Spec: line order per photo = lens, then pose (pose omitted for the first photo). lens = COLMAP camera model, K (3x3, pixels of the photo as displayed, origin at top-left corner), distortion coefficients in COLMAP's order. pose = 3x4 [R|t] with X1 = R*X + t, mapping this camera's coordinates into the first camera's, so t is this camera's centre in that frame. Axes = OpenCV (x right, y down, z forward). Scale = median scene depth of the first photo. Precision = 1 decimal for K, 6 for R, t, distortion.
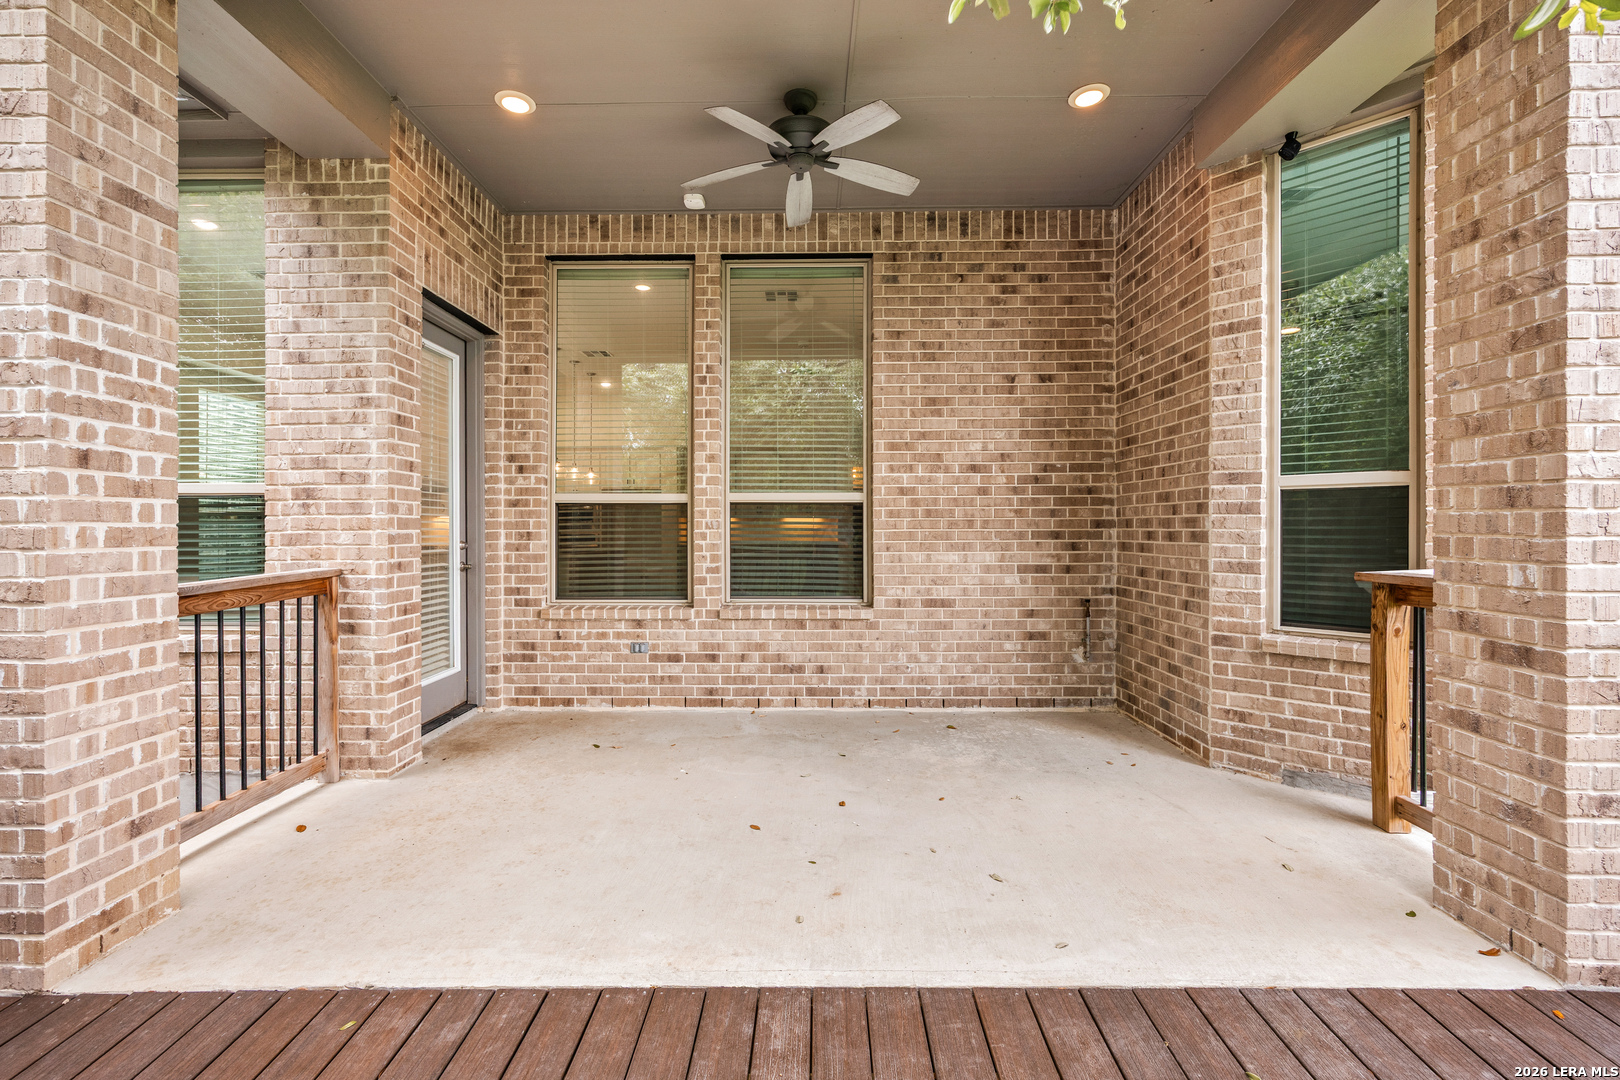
lens RADIAL K [[678.0, 0, 804.2], [0, 678.0, 528.9], [0, 0, 1]] dist [-0.004628, 0.001137]
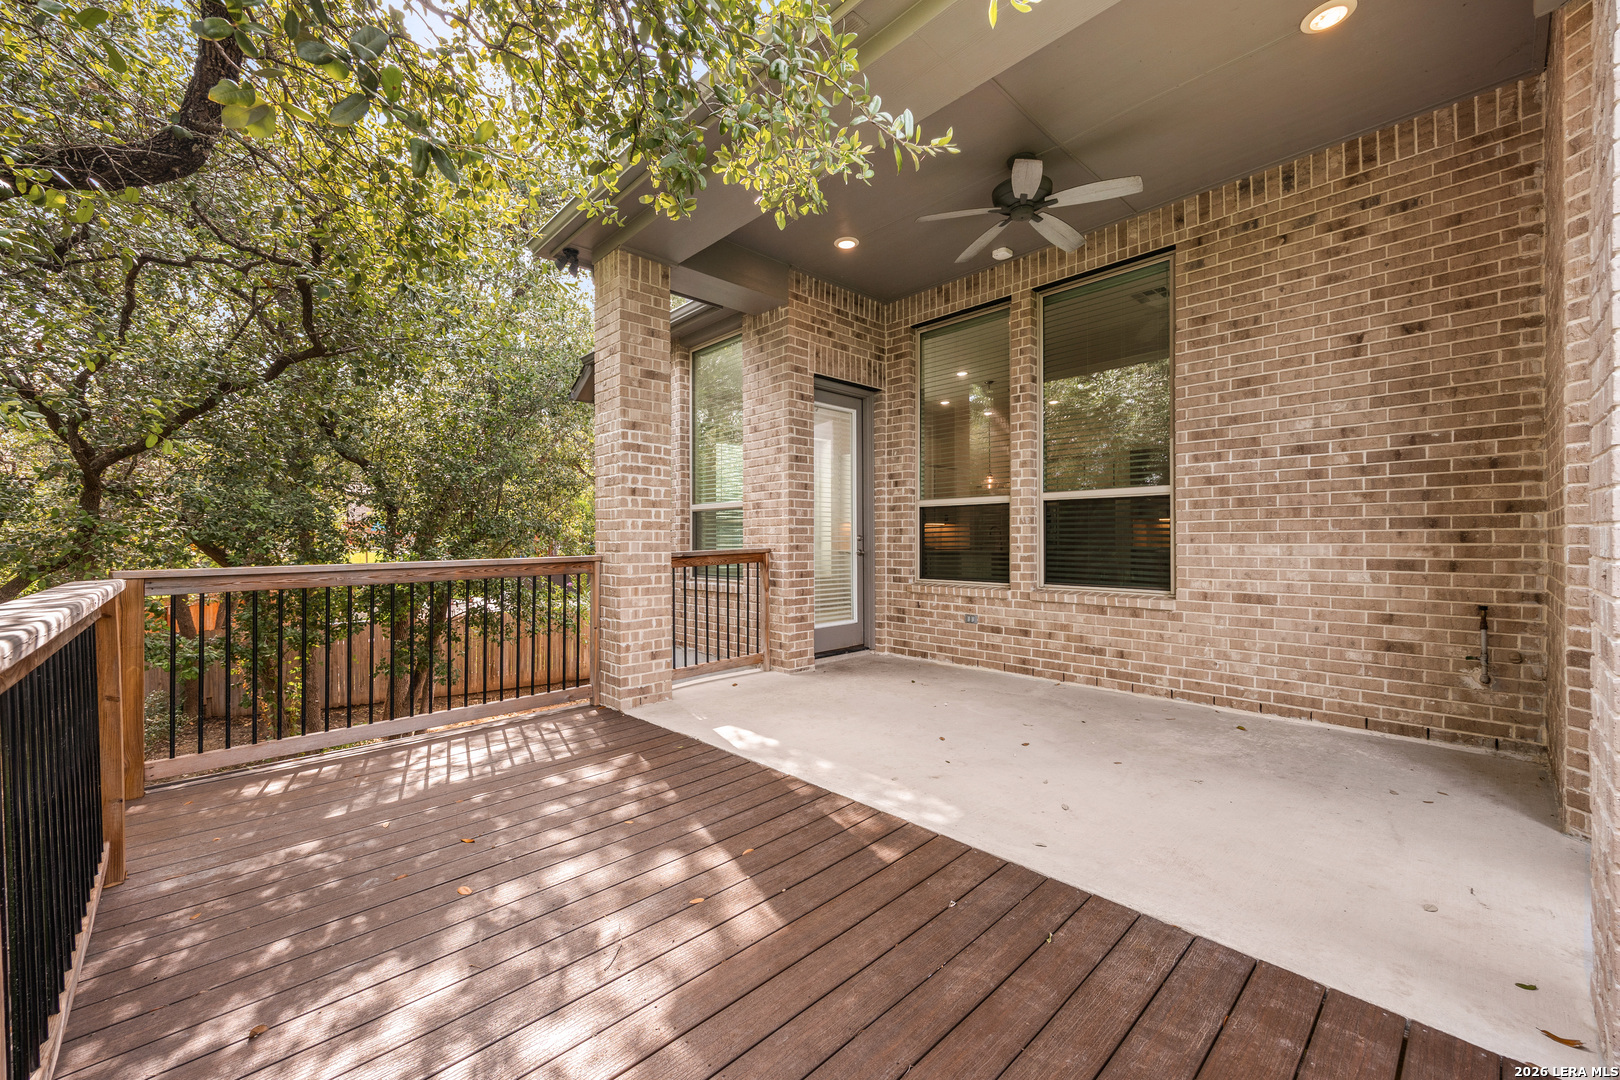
lens RADIAL K [[633.6, 0, 802.7], [0, 633.6, 540.4], [0, 0, 1]] dist [0.001160, -0.000068]
pose [[0.692763, -0.000742, -0.721165, 0.398166], [0.001845, 0.999998, 0.000743, 0.027981], [0.721163, -0.001845, 0.692763, -0.044460]]
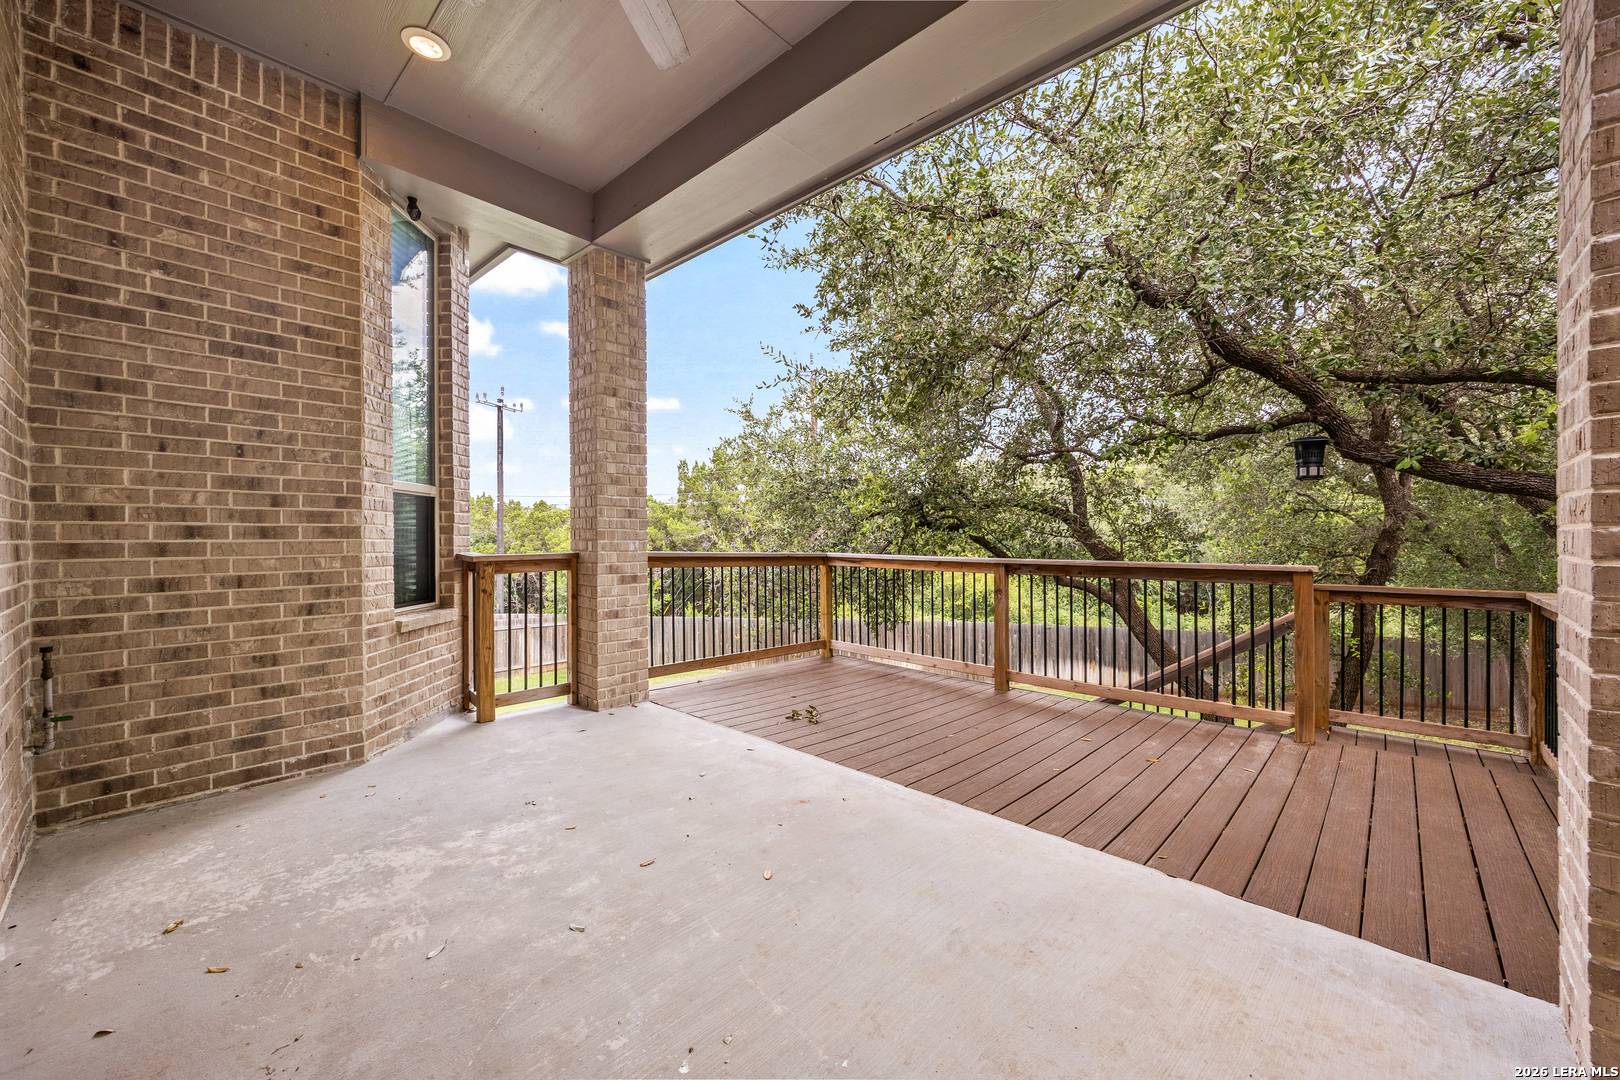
lens RADIAL K [[633.6, 0, 799.1], [0, 633.6, 544.5], [0, 0, 1]] dist [0.001160, -0.000068]
pose [[-0.736540, -0.003450, 0.676385, -0.385517], [0.006111, 0.999912, 0.011754, 0.016956], [-0.676367, 0.012790, -0.736454, 0.952286]]
